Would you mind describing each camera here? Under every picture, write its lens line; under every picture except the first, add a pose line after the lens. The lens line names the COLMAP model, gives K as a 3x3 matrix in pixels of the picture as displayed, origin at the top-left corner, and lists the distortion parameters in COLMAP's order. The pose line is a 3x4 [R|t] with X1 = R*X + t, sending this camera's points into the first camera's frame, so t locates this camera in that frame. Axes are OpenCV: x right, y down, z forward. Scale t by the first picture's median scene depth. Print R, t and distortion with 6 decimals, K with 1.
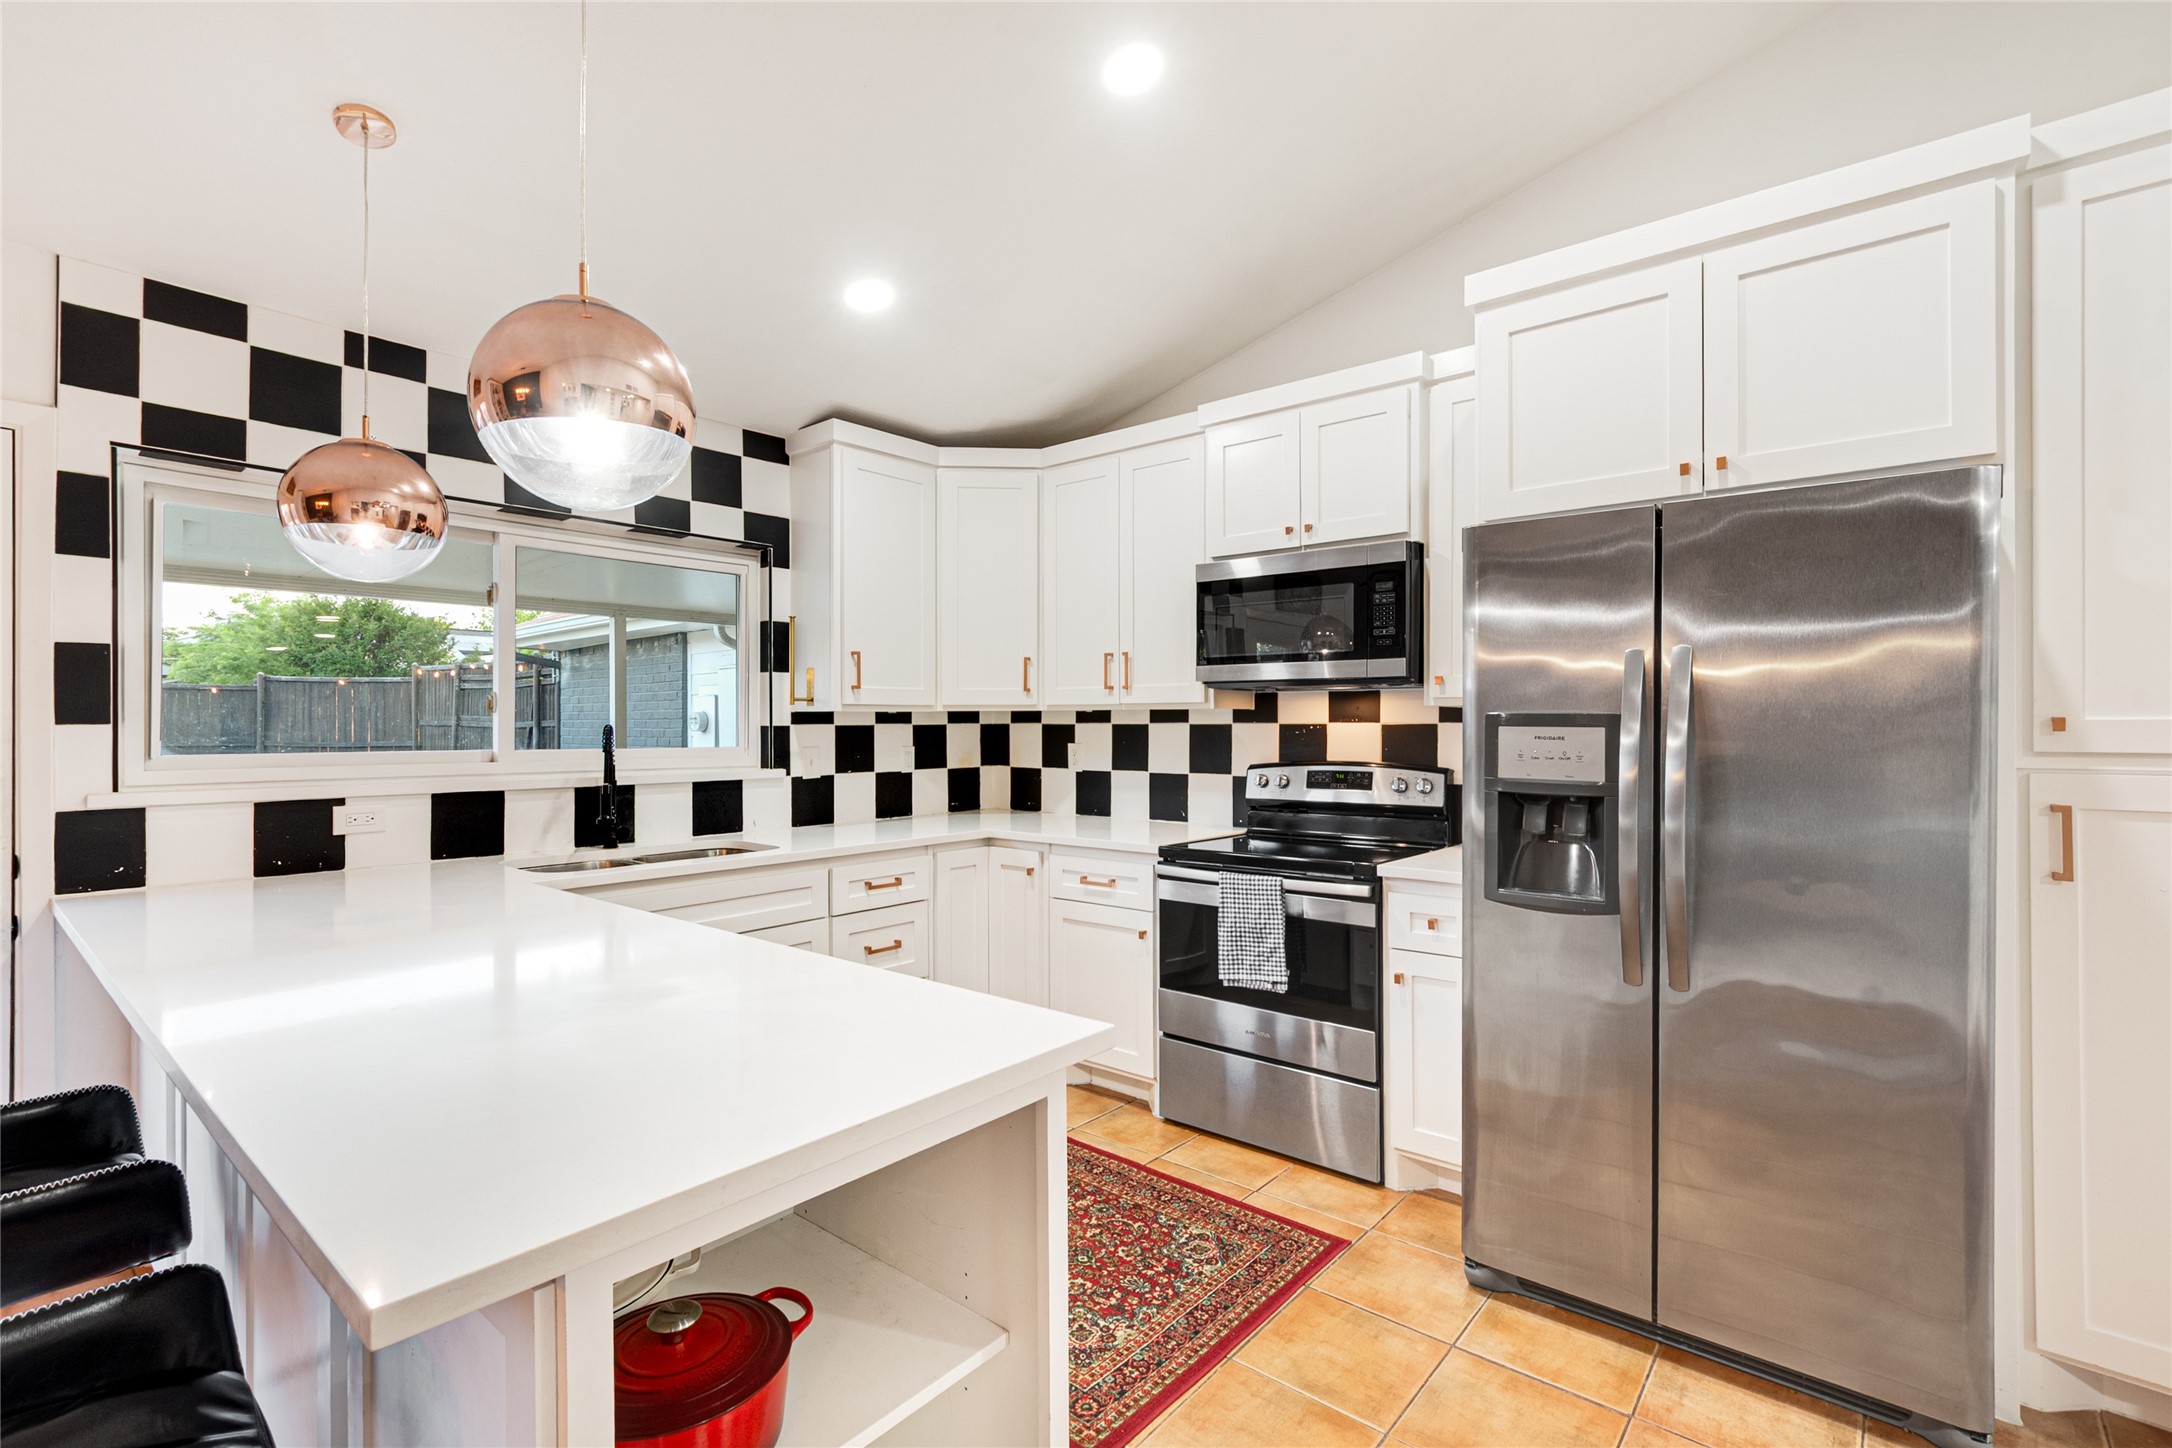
lens RADIAL K [[978.2, 0, 1082.9], [0, 978.2, 726.0], [0, 0, 1]] dist [-0.001130, -0.000061]
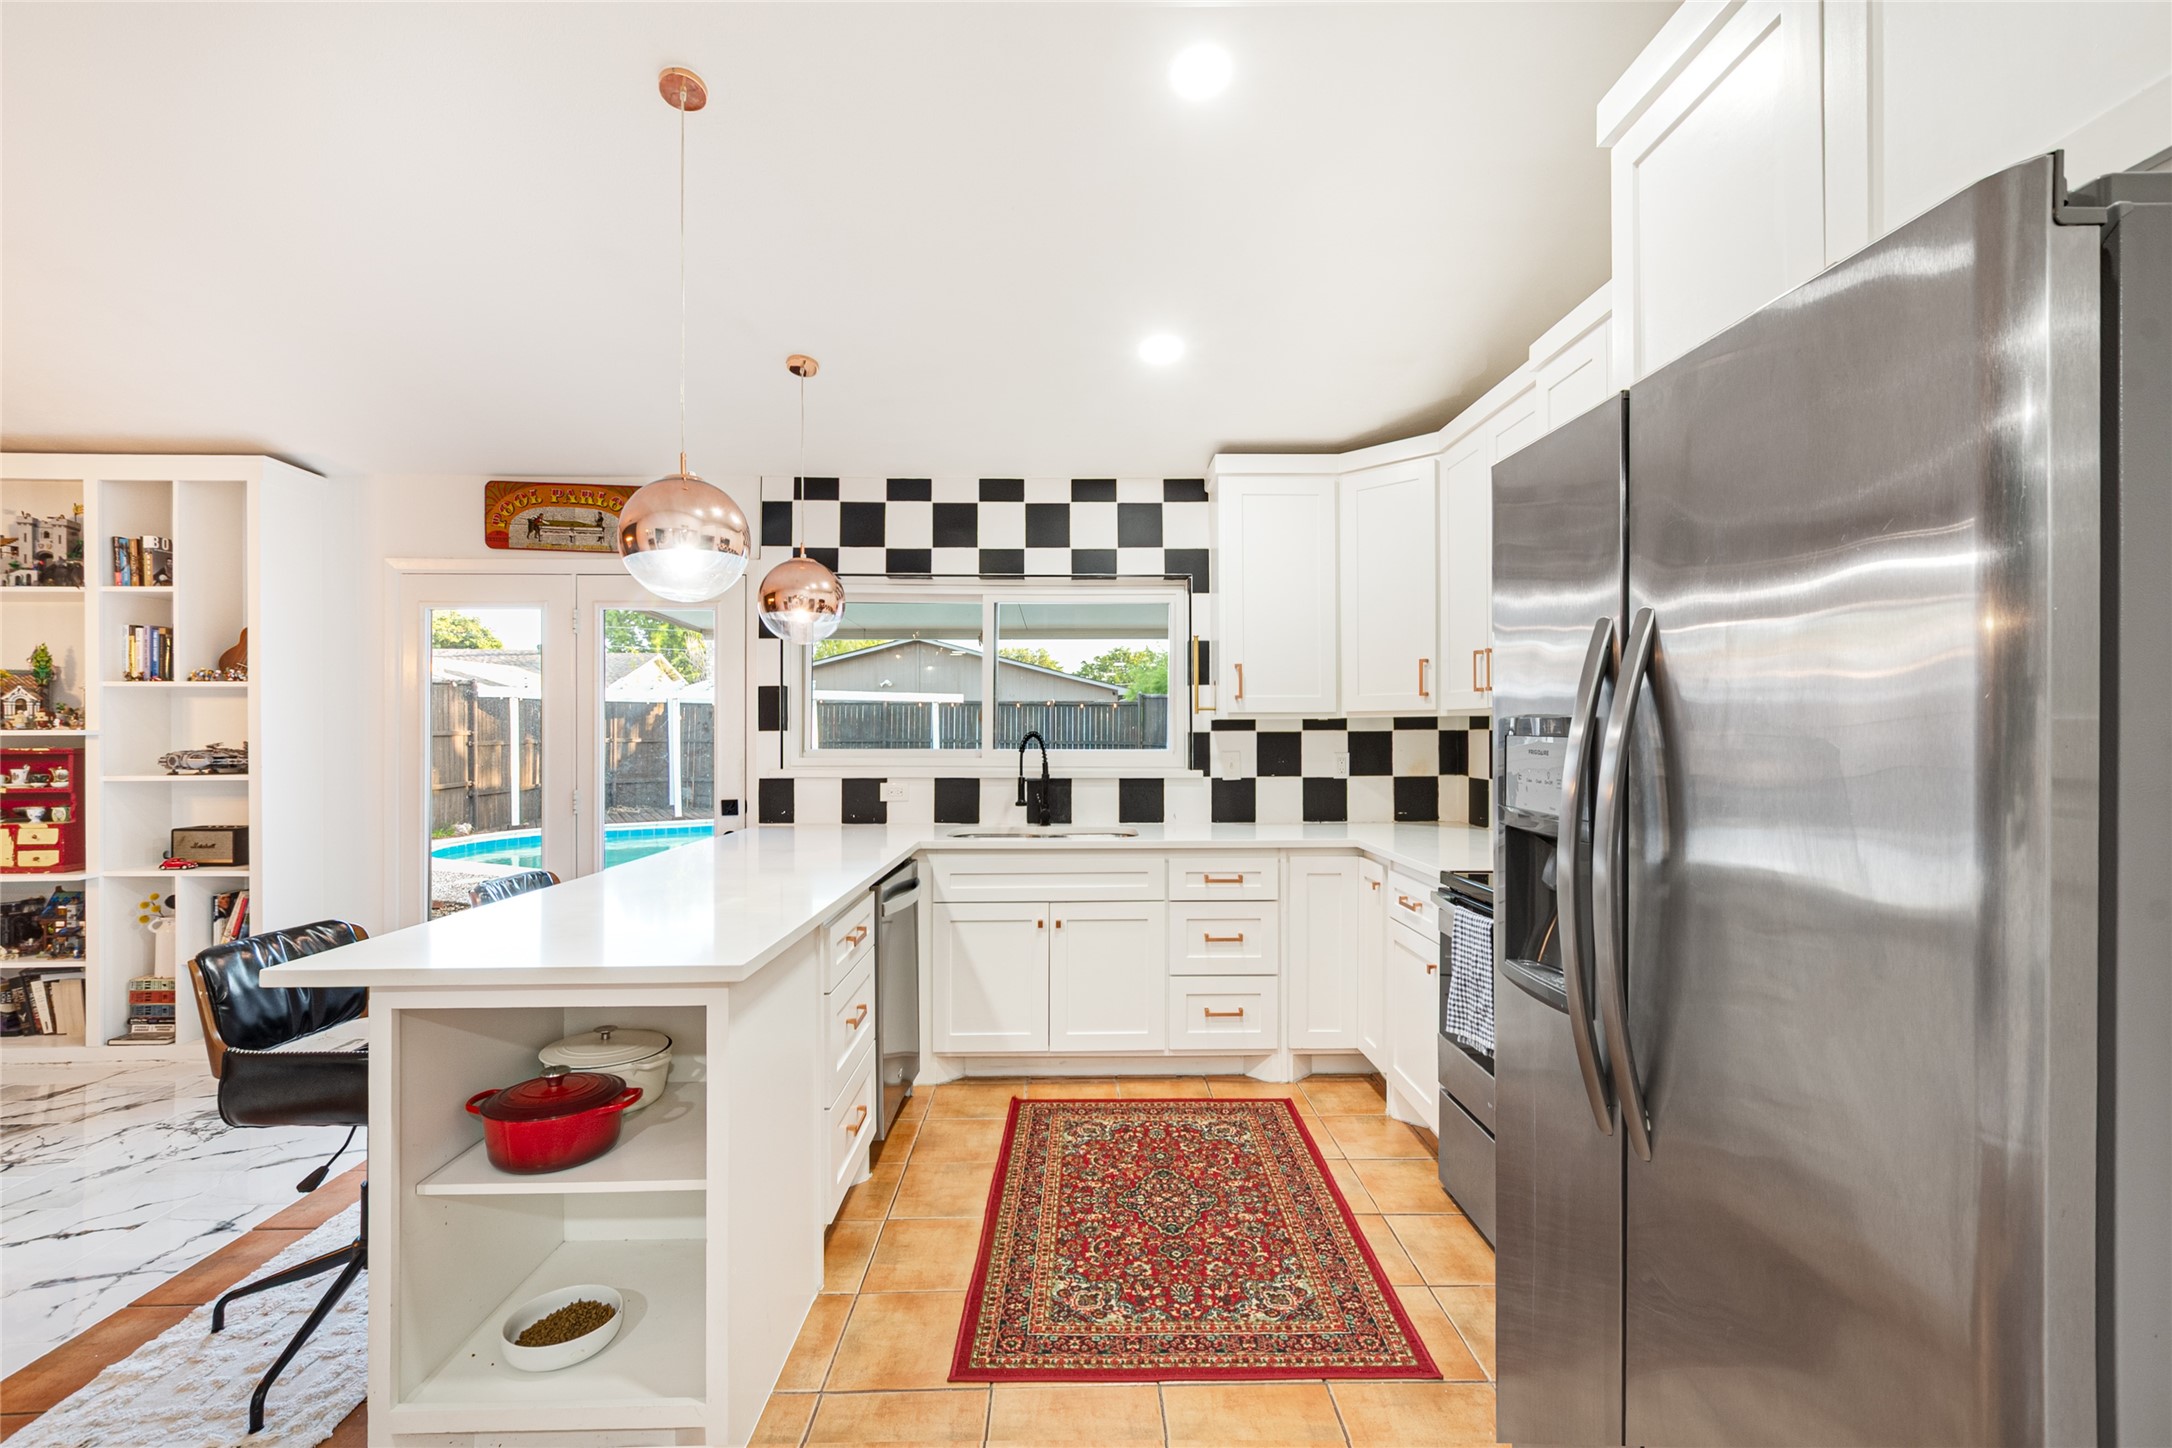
lens RADIAL K [[958.2, 0, 1086.0], [0, 958.2, 724.0], [0, 0, 1]] dist [-0.000653, 0.000312]
pose [[0.659534, -0.003937, -0.751665, 0.473571], [-0.001145, 0.999980, -0.006242, -0.002798], [0.751674, 0.004977, 0.659516, 0.180602]]
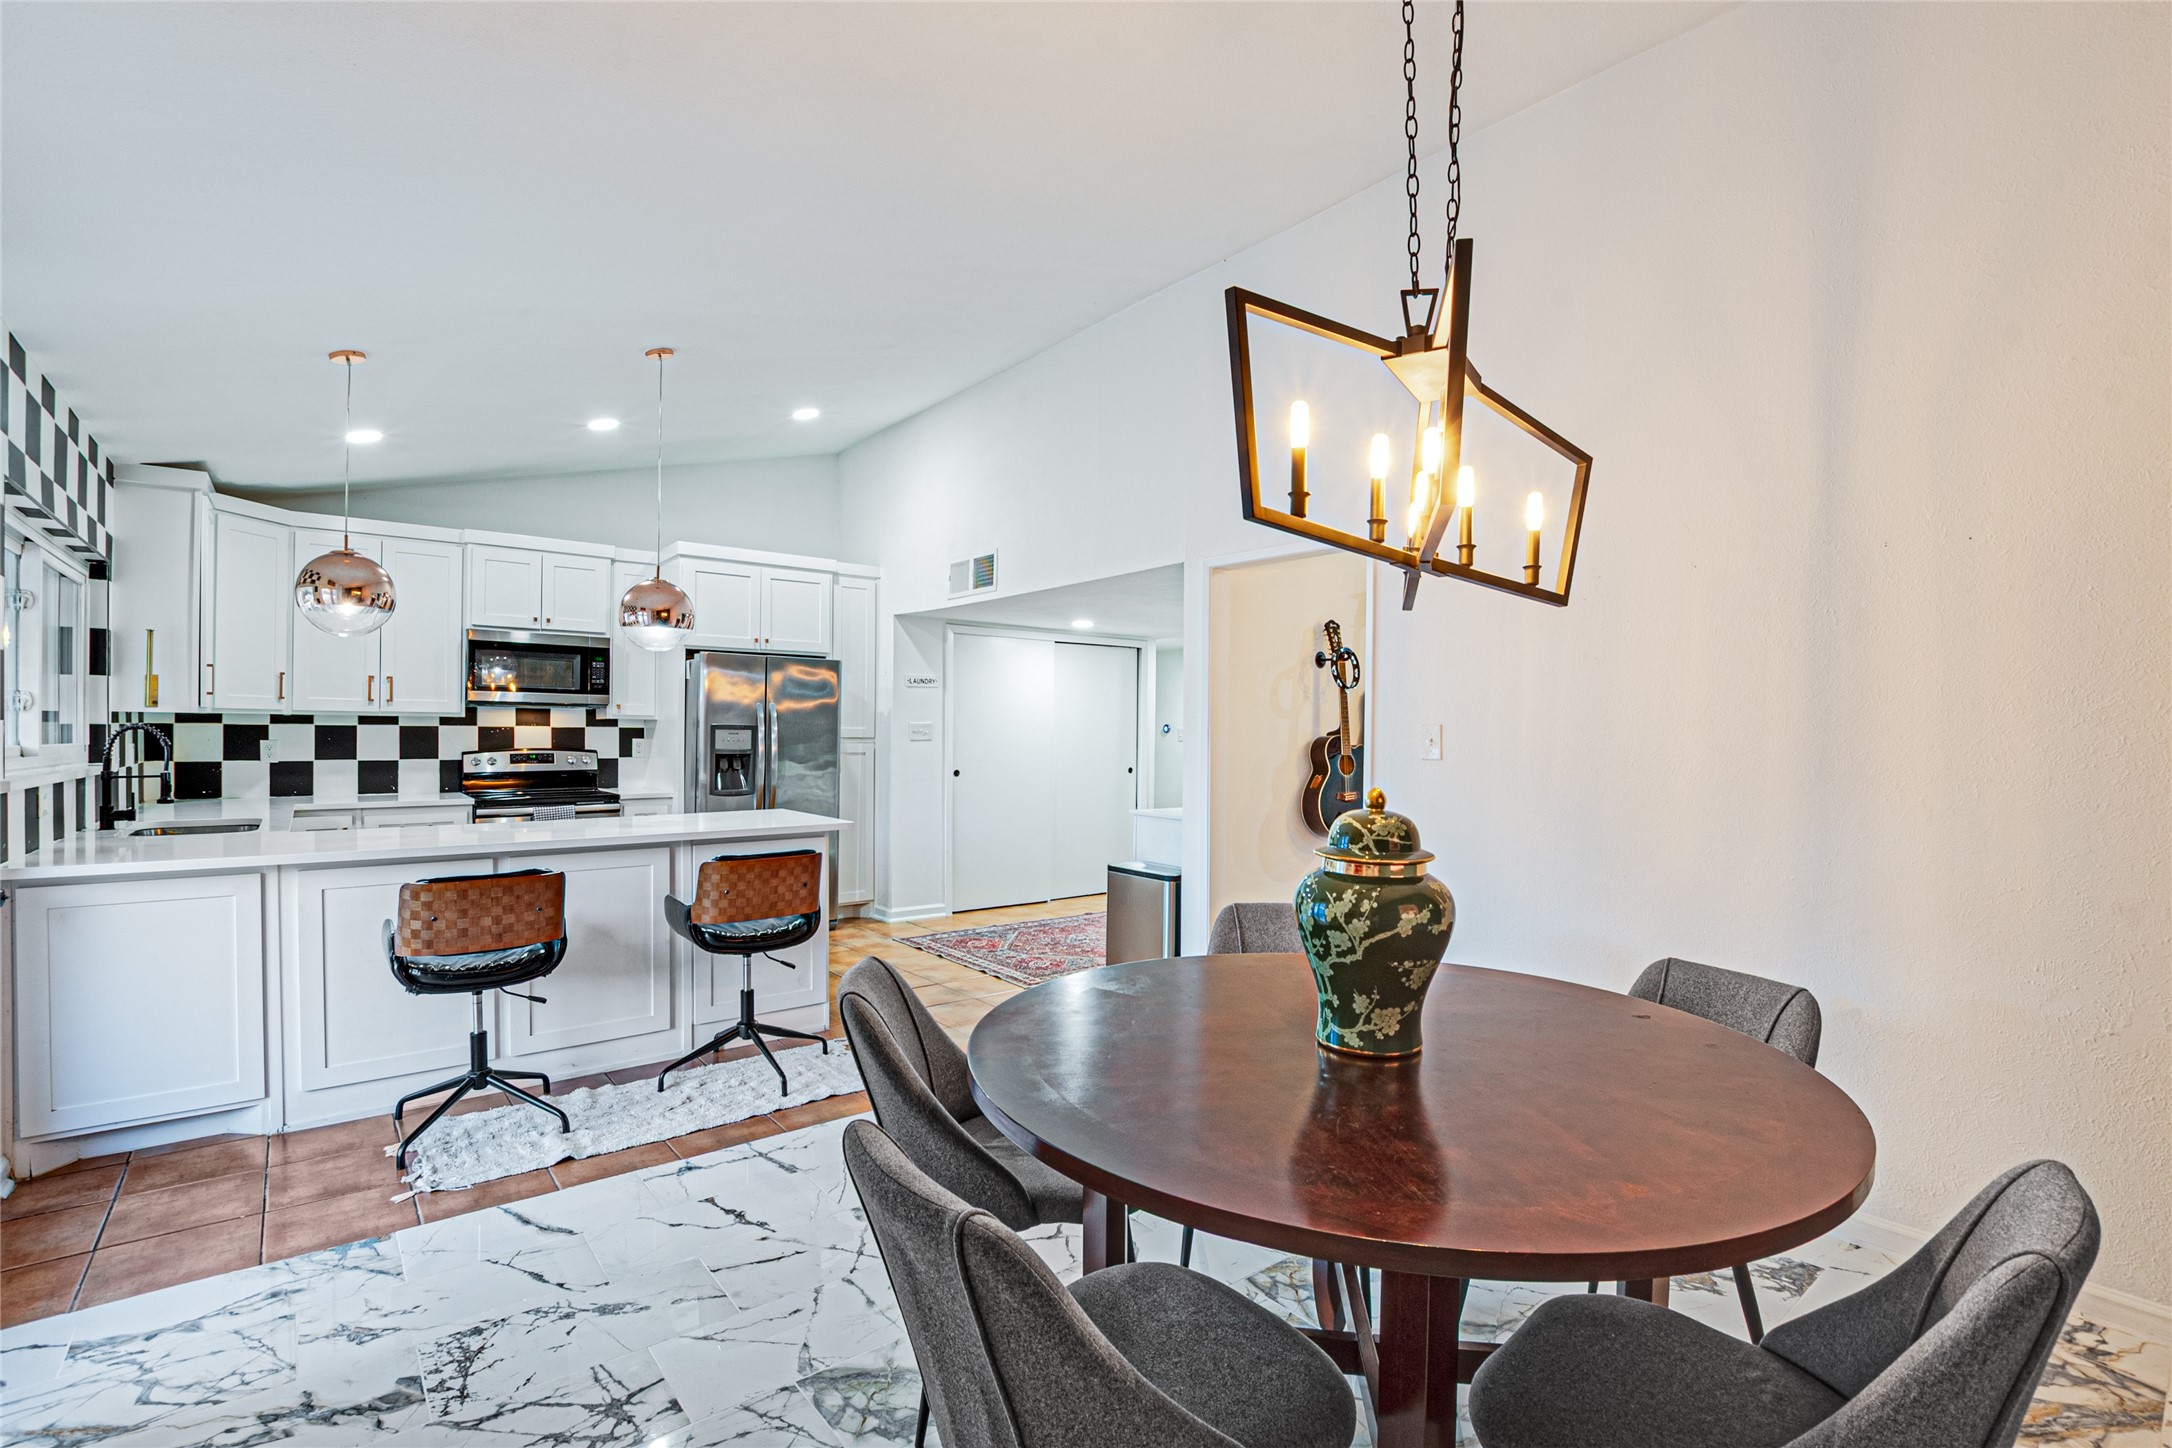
lens RADIAL K [[986.5, 0, 1078.1], [0, 986.5, 735.8], [0, 0, 1]] dist [-0.030024, -0.000200]
pose [[0.206483, 0.000220, 0.978450, -1.232025], [-0.007101, 0.999974, 0.001273, 0.004491], [-0.978424, -0.007211, 0.206479, -0.319069]]
